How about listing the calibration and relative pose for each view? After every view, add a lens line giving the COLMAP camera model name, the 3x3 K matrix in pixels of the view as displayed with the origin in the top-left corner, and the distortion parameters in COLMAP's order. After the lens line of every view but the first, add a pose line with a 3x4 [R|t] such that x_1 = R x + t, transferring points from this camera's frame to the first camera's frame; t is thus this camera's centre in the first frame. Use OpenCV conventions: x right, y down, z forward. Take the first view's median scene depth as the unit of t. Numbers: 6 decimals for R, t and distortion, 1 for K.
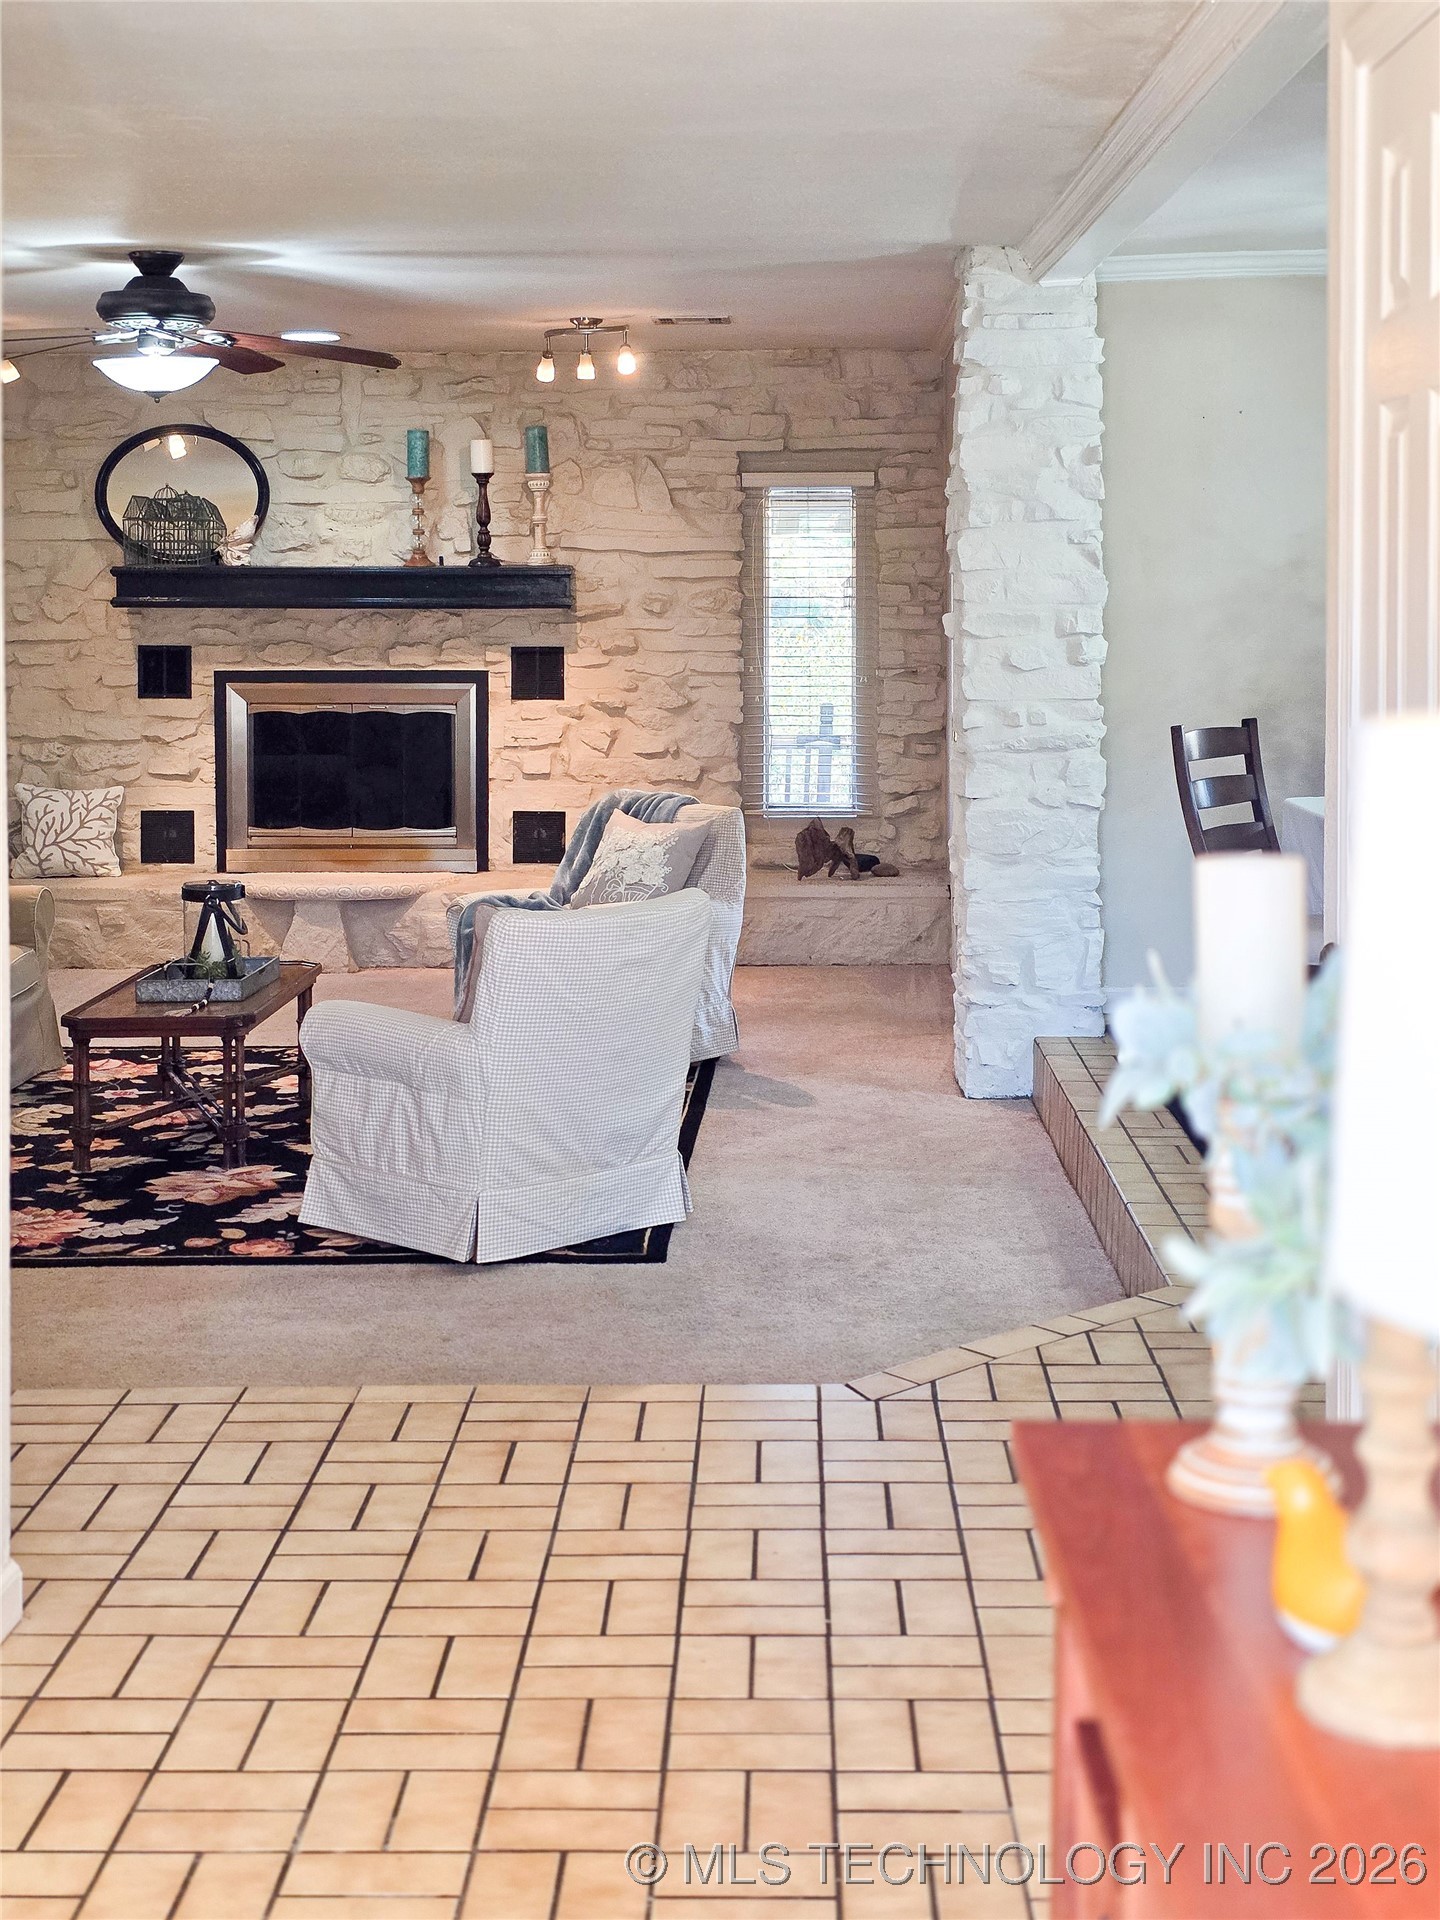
lens RADIAL K [[2655.9, 0, 706.1], [0, 2655.9, 713.3], [0, 0, 1]] dist [0.157328, 0.000000]
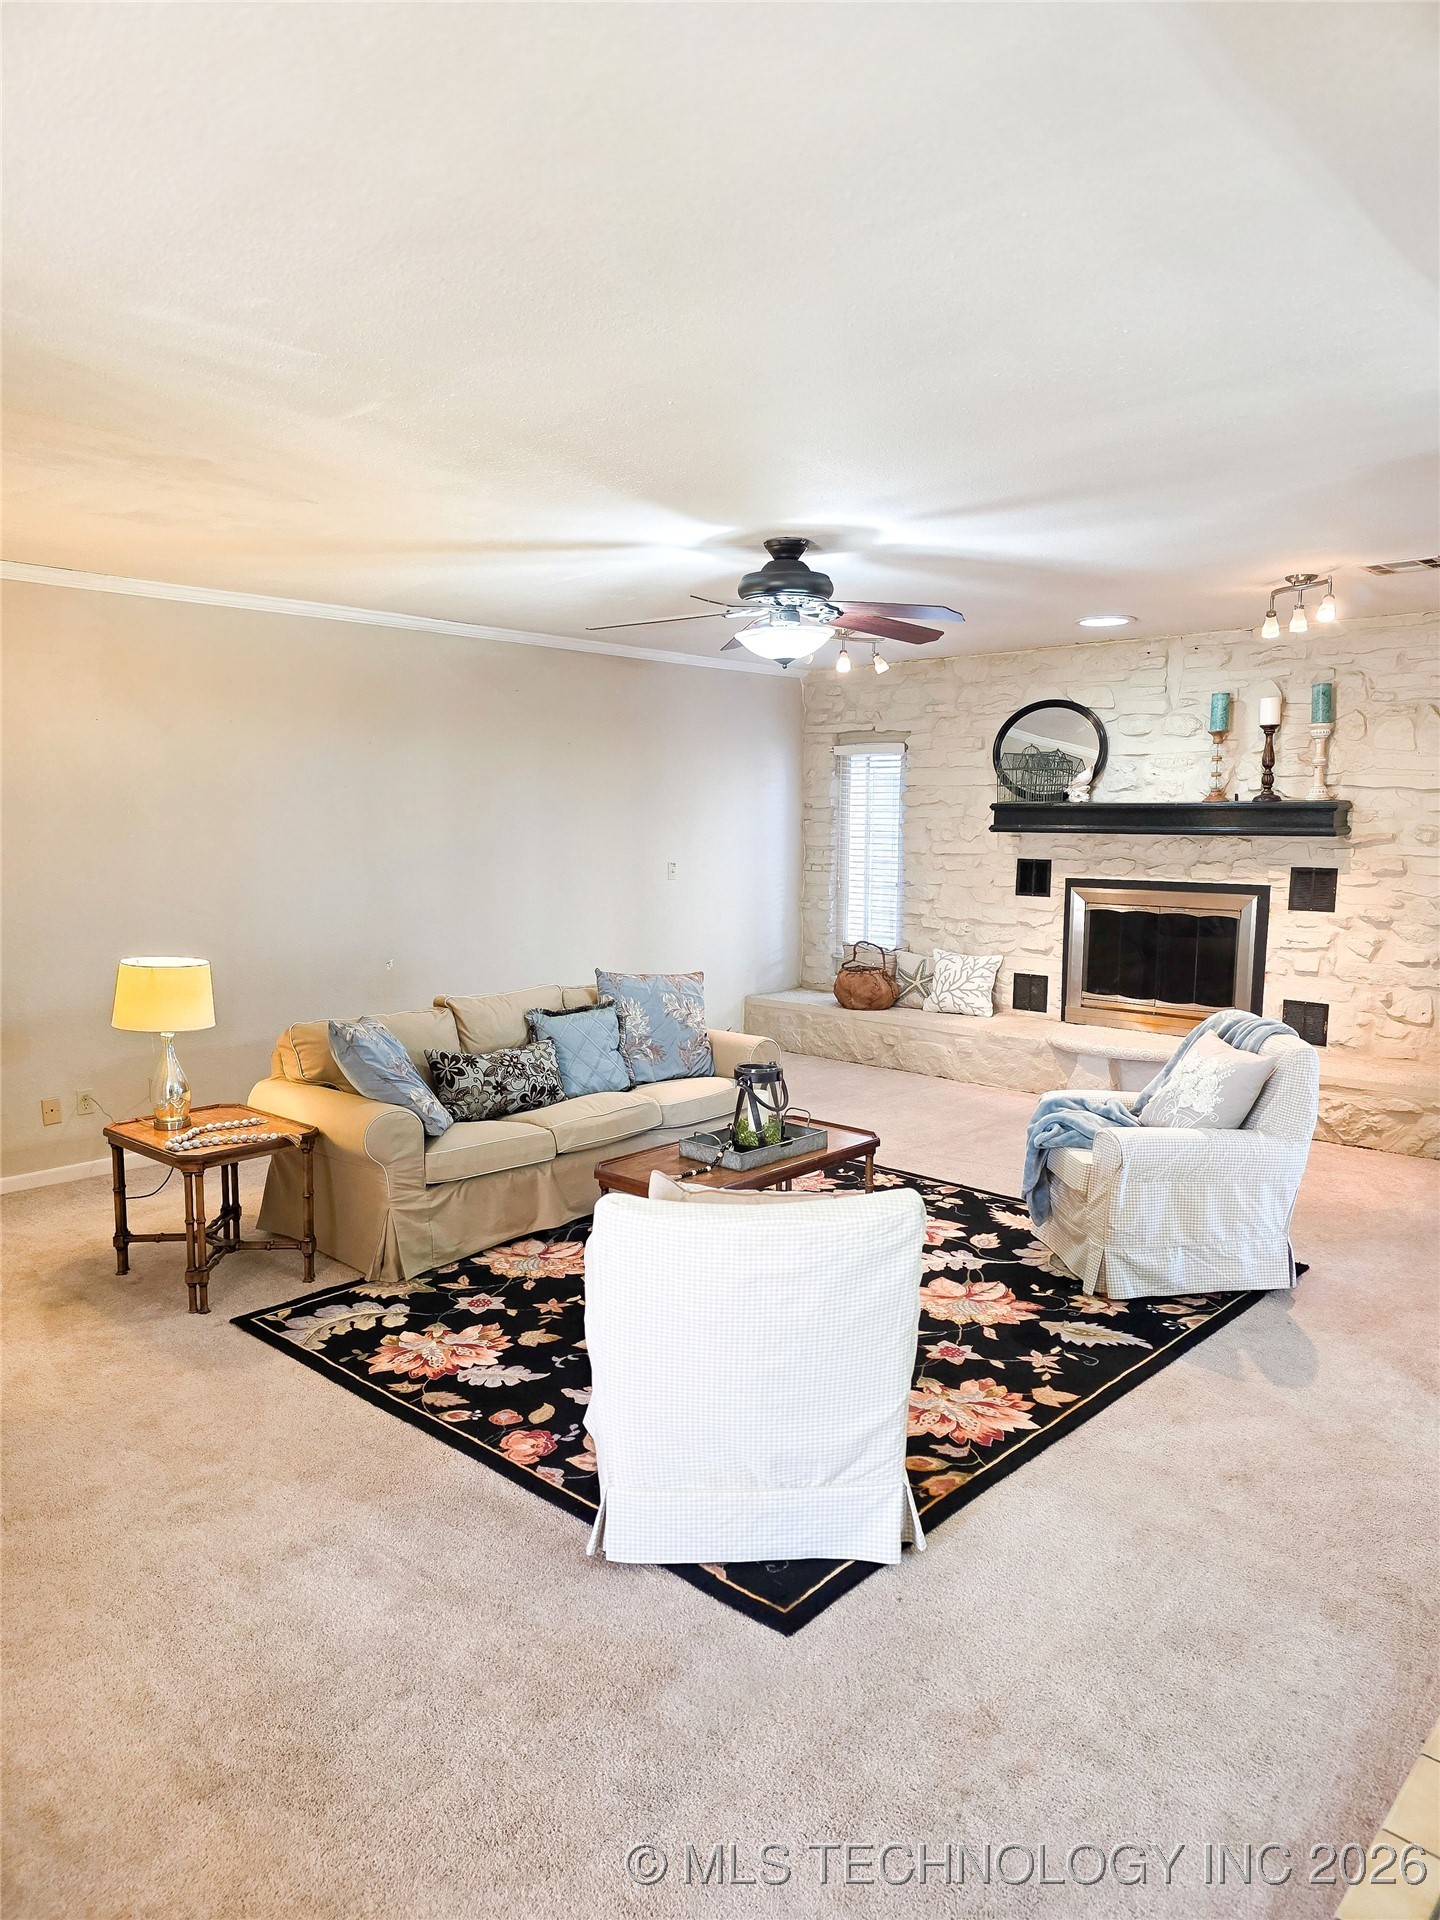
lens RADIAL K [[1284.9, 0, 706.3], [0, 1284.9, 970.3], [0, 0, 1]] dist [0.051656, -0.043898]
pose [[0.760058, 0.085065, -0.644264, 0.112468], [-0.037620, 0.995493, 0.087058, -0.019712], [0.648766, -0.041932, 0.759832, 0.368168]]
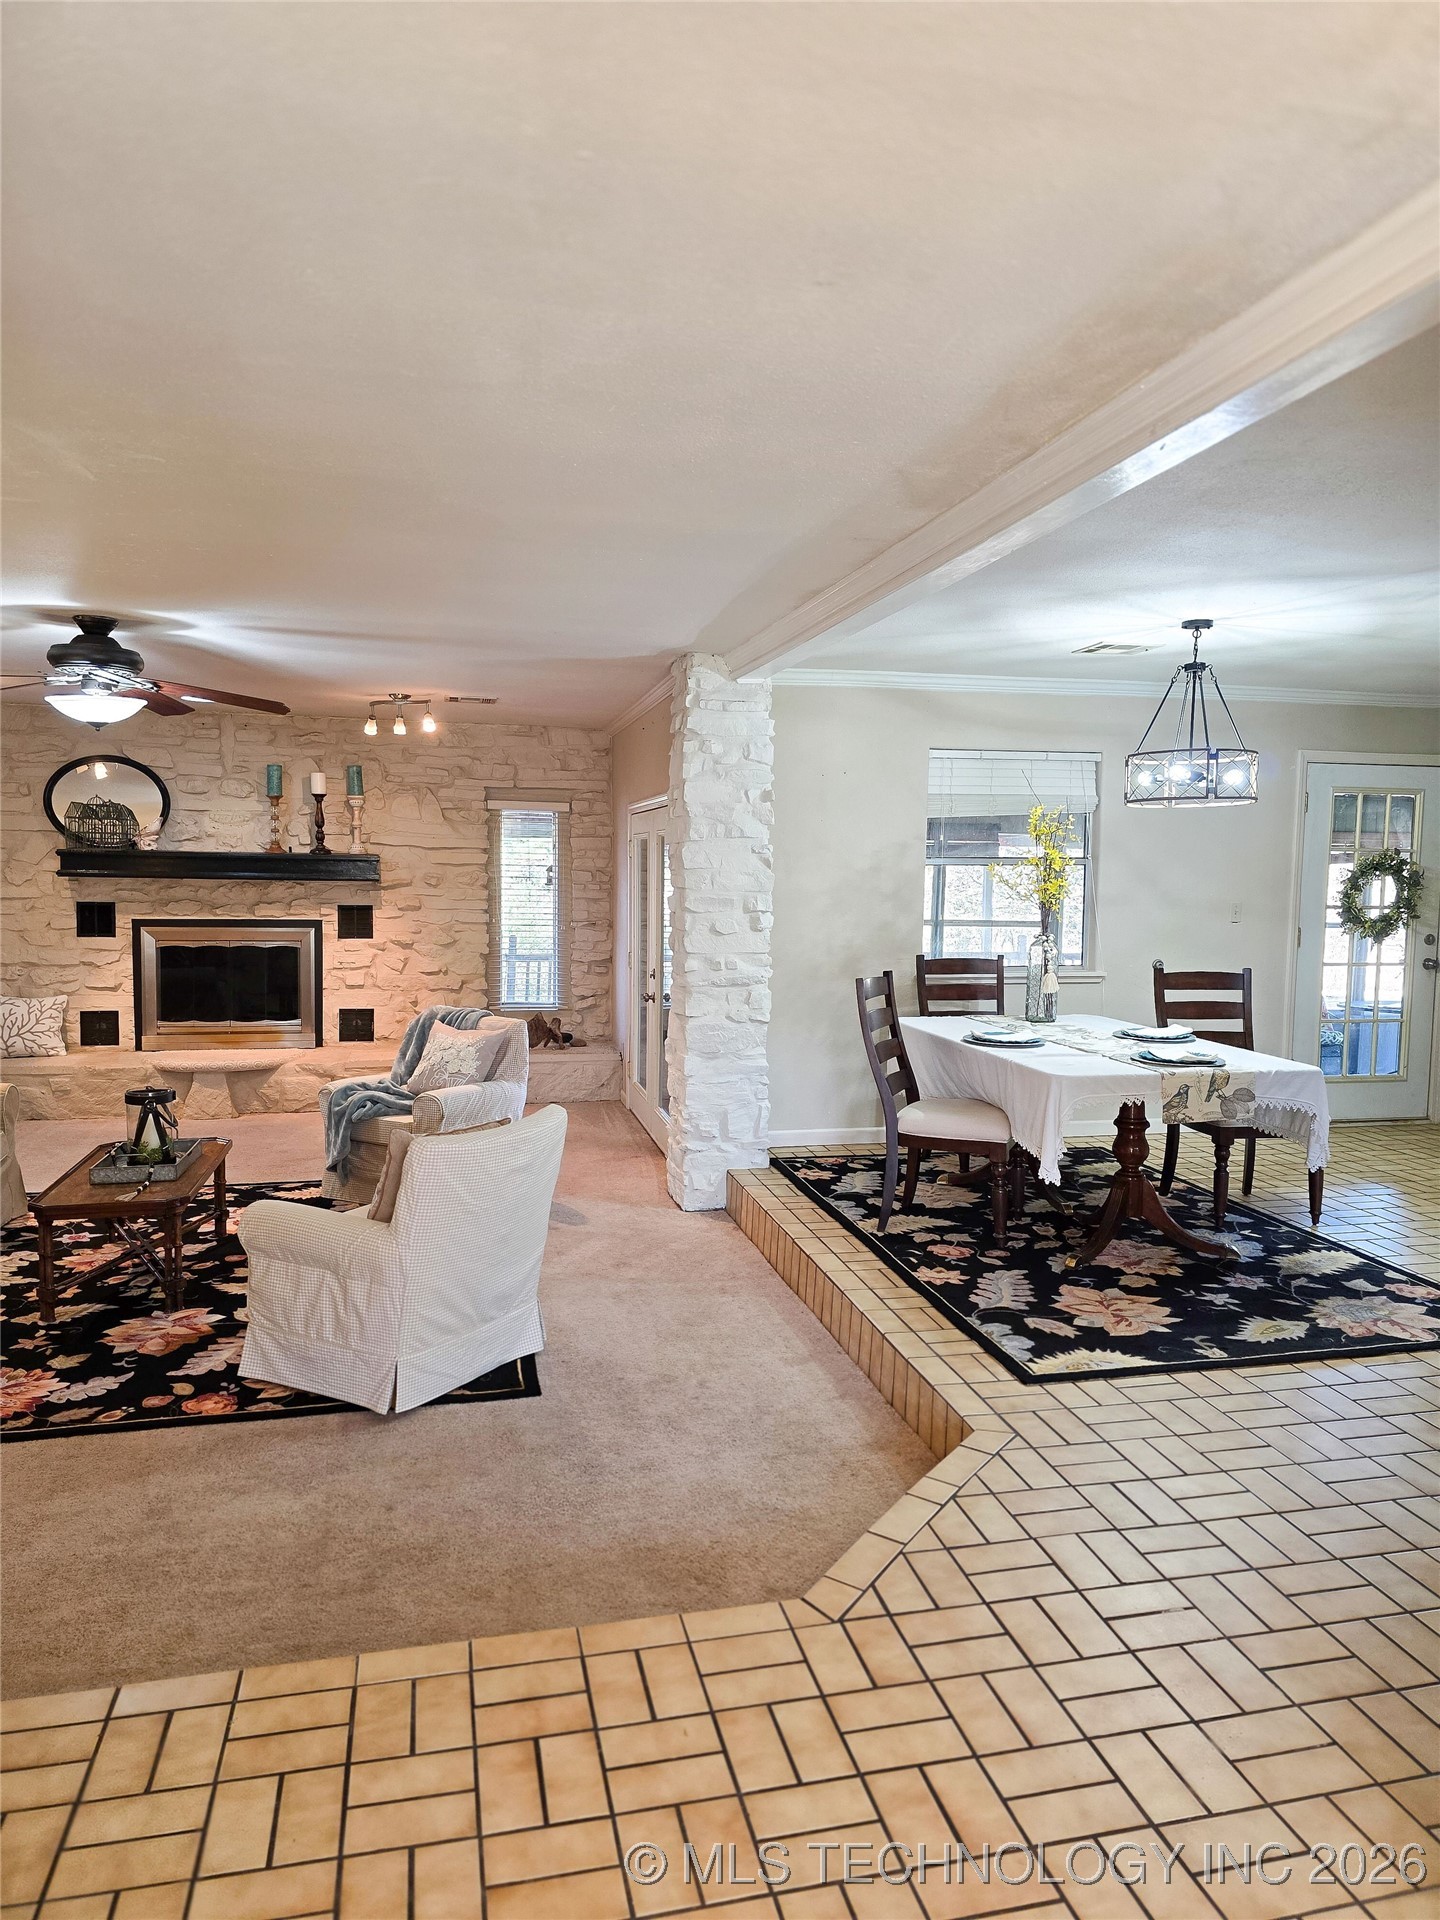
lens RADIAL K [[1284.9, 0, 741.8], [0, 1284.9, 976.5], [0, 0, 1]] dist [0.051656, -0.043898]
pose [[0.963231, -0.004572, 0.268637, -0.048789], [-0.006335, 0.999191, 0.039719, -0.014842], [-0.268602, -0.039961, 0.962422, 0.197031]]
